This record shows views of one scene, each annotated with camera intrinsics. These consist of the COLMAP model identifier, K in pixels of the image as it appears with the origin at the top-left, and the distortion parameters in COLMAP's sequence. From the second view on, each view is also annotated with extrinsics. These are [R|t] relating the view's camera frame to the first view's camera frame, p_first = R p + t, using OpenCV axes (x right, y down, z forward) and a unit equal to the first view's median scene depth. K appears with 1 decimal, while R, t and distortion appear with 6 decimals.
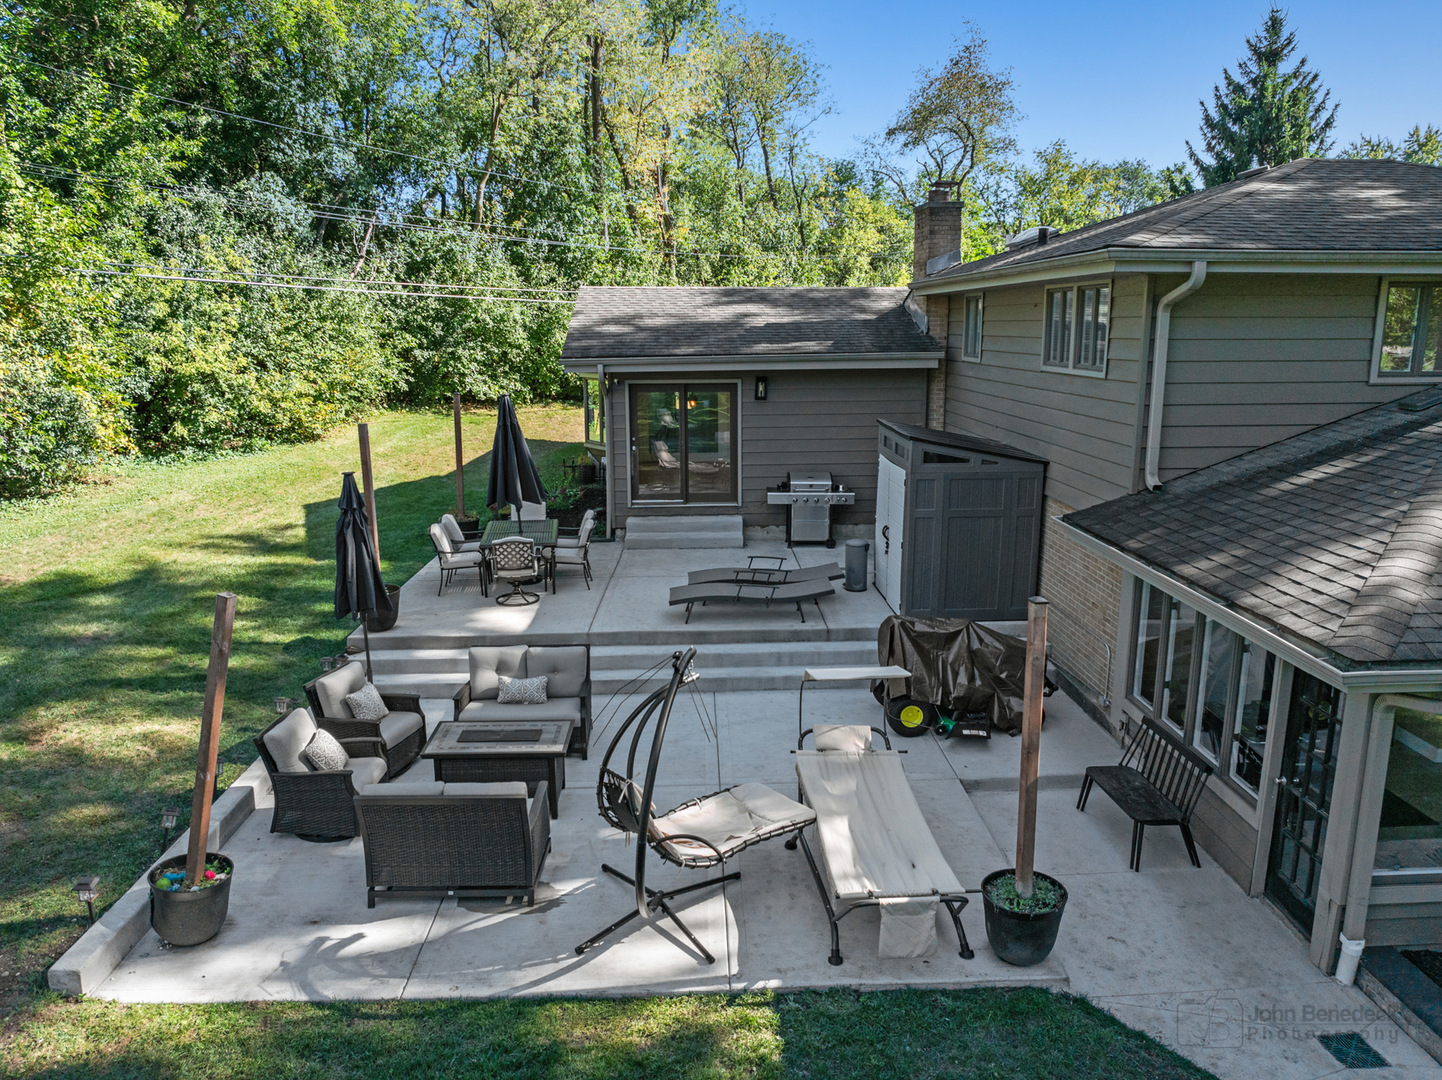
lens RADIAL K [[1002.0, 0, 724.2], [0, 1002.0, 535.6], [0, 0, 1]] dist [-0.028899, 0.005106]
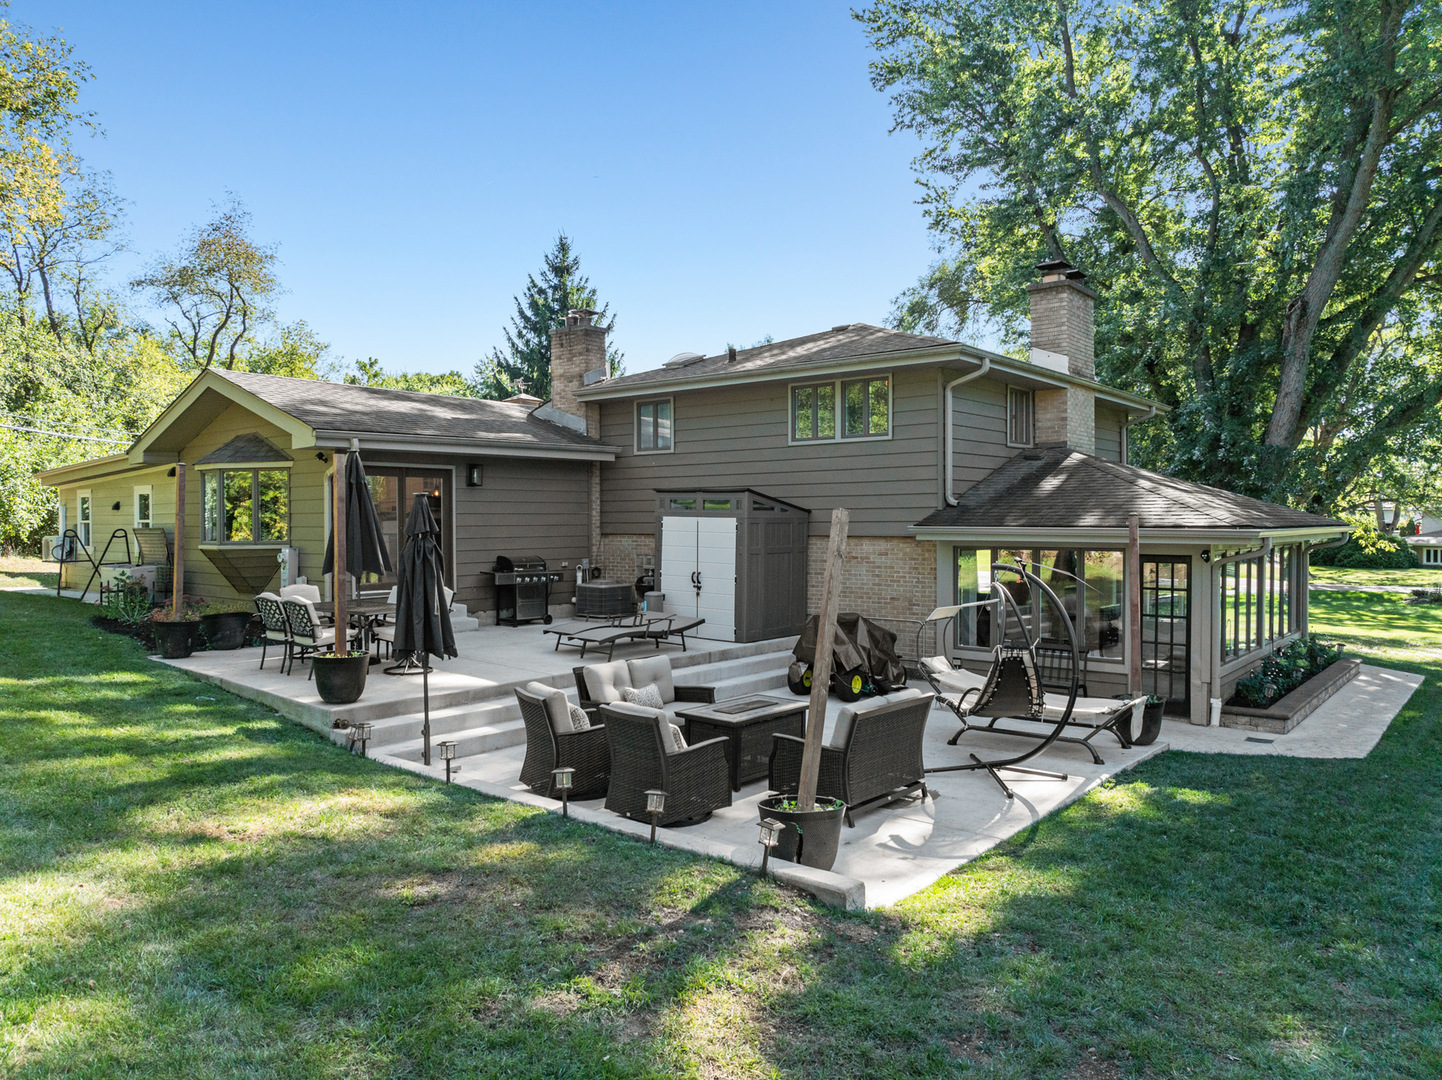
lens RADIAL K [[1002.0, 0, 722.9], [0, 1002.0, 542.5], [0, 0, 1]] dist [-0.028899, 0.005106]
pose [[0.675992, -0.015968, 0.736736, -0.262148], [0.151523, 0.981414, -0.117760, 0.038028], [-0.721162, 0.191237, 0.665848, 0.070270]]
